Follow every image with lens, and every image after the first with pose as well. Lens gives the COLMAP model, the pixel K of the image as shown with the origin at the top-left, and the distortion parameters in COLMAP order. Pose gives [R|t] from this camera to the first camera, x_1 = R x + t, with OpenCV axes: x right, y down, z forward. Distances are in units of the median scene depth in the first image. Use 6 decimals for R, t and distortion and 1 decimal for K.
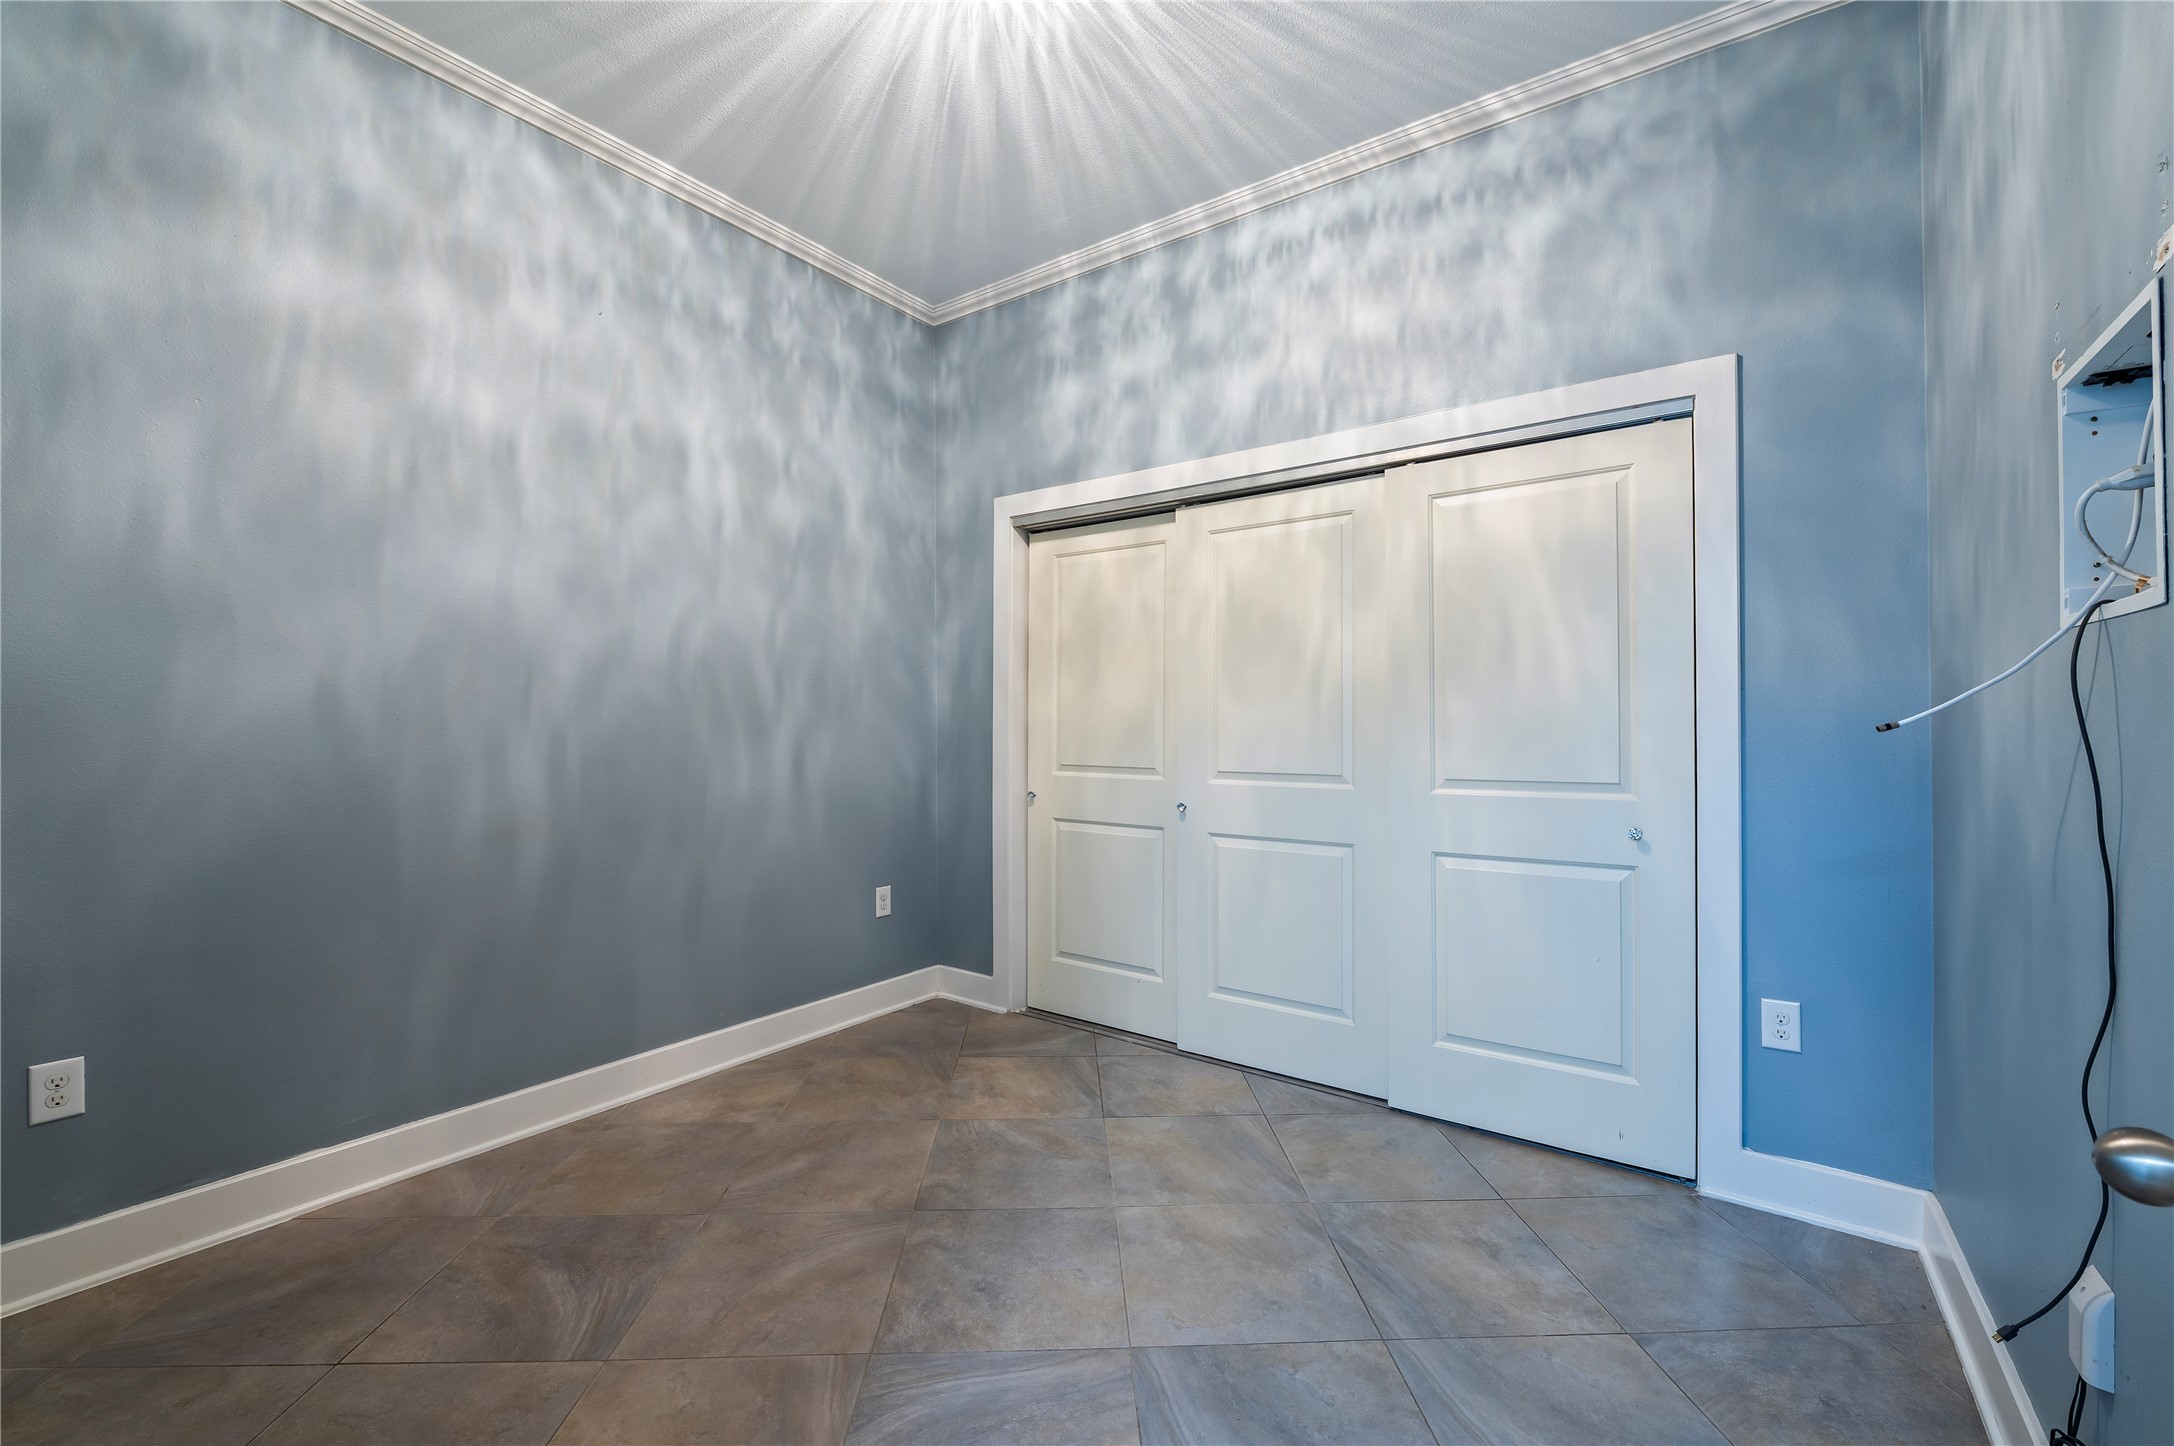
lens RADIAL K [[869.4, 0, 1087.0], [0, 869.4, 723.0], [0, 0, 1]] dist [0.000894, -0.007151]
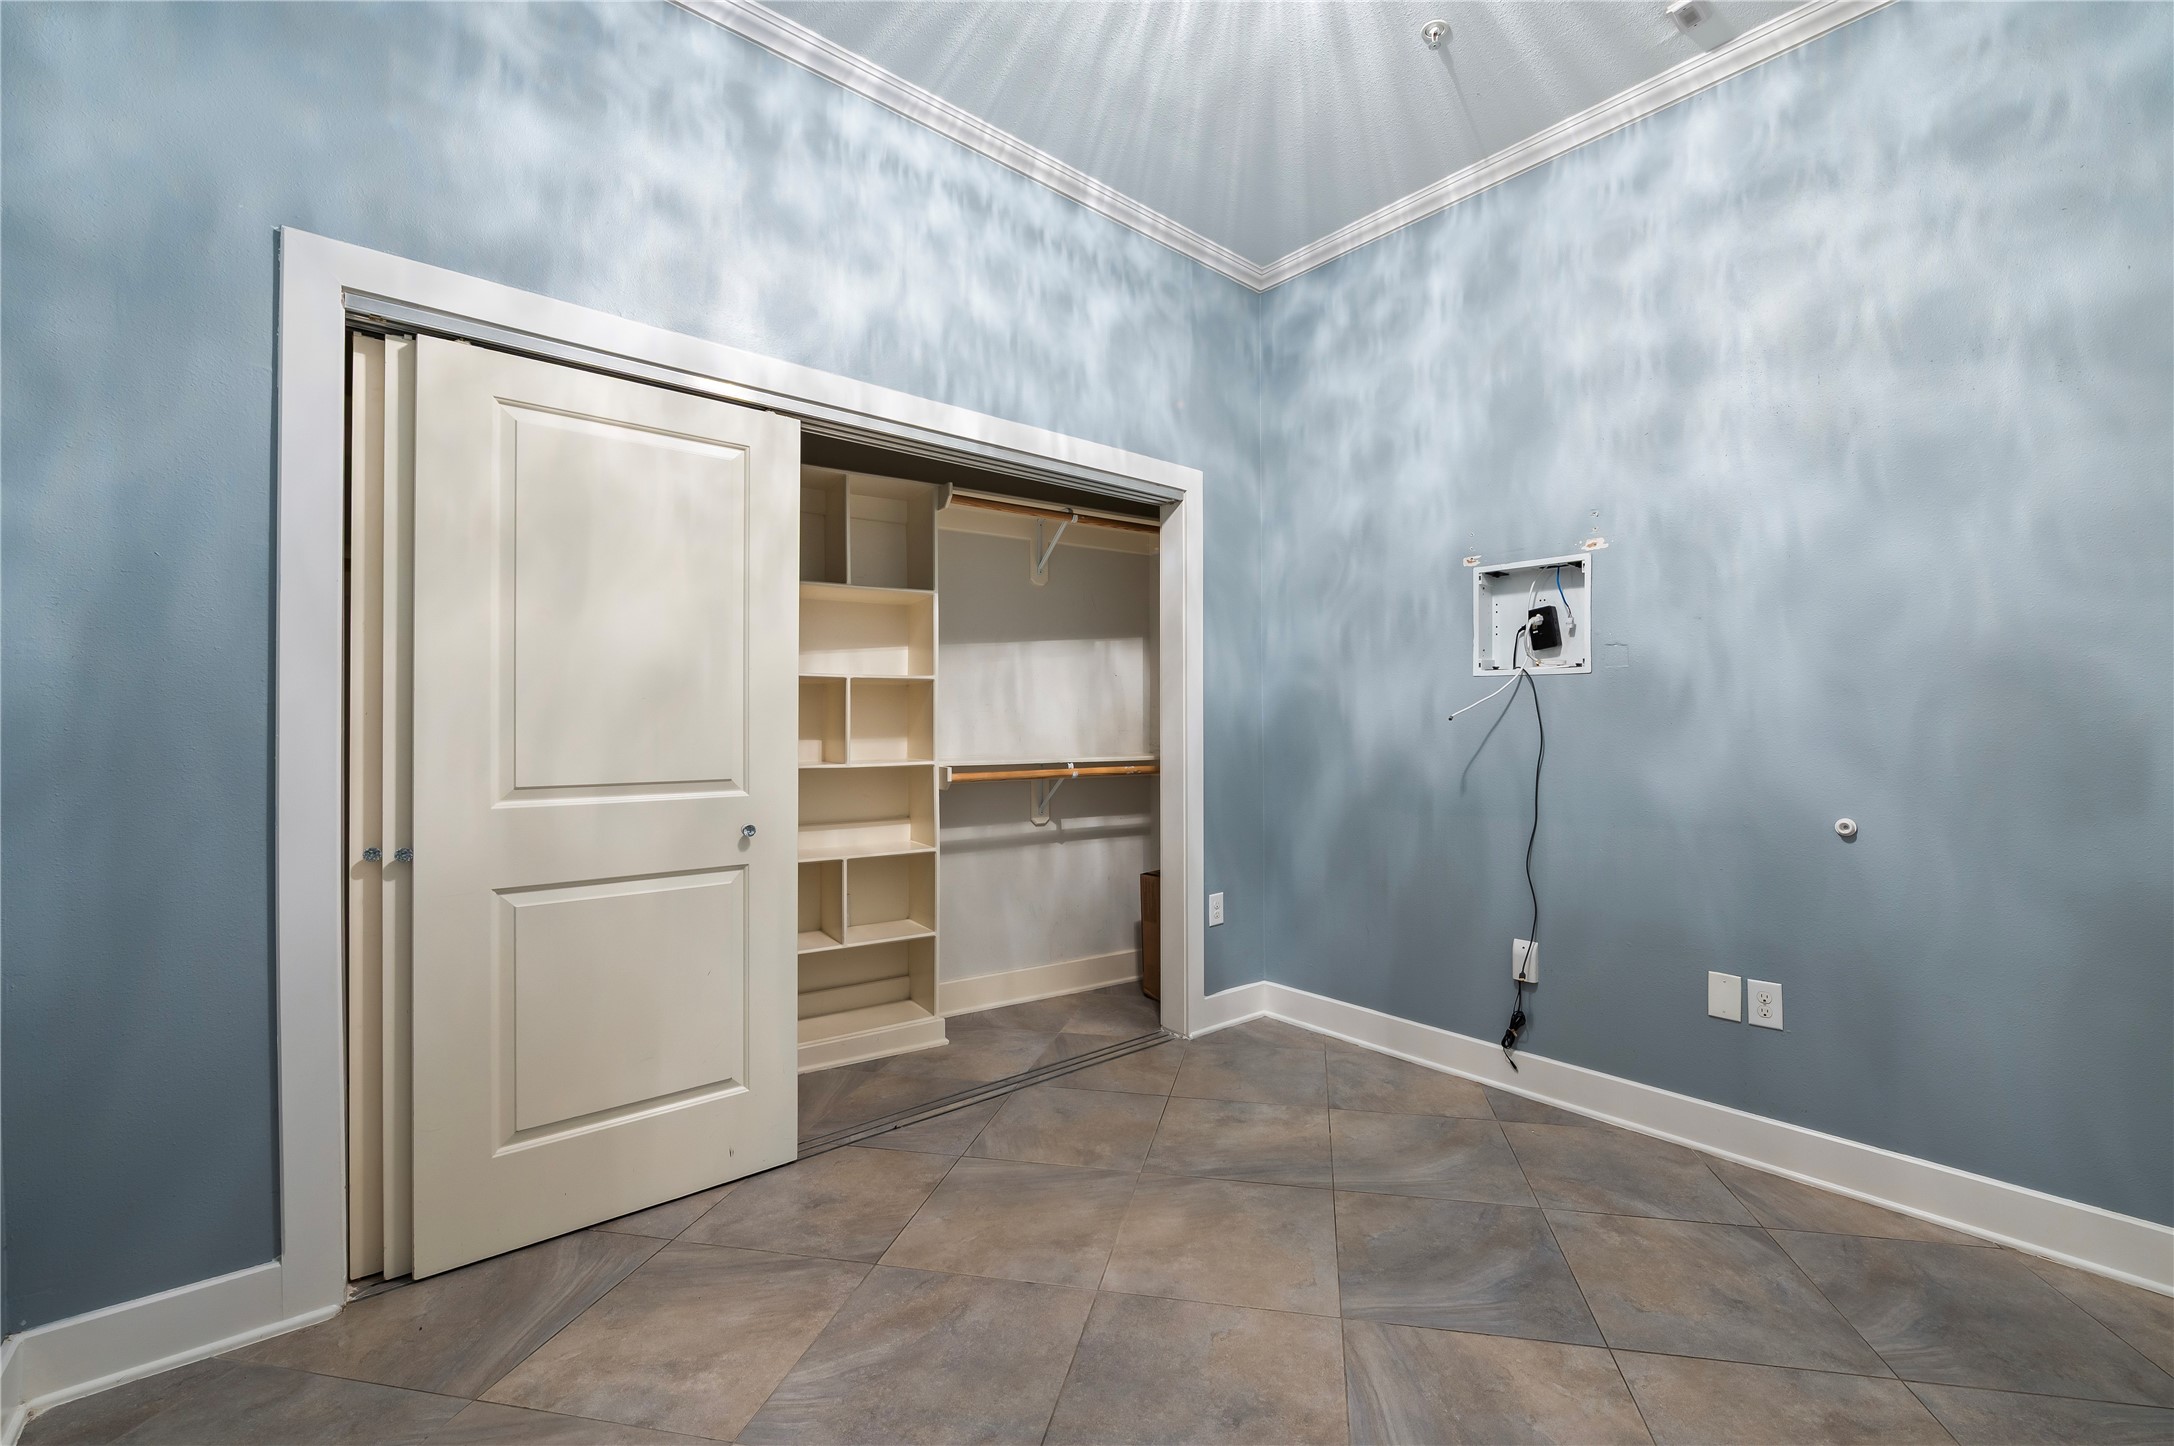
lens RADIAL K [[924.5, 0, 1087.0], [0, 924.5, 723.0], [0, 0, 1]] dist [-0.011173, 0.000206]
pose [[0.220409, -0.002913, 0.975403, -0.693642], [-0.002894, 0.999989, 0.003641, 0.003964], [-0.975403, -0.003626, 0.220398, 0.675247]]
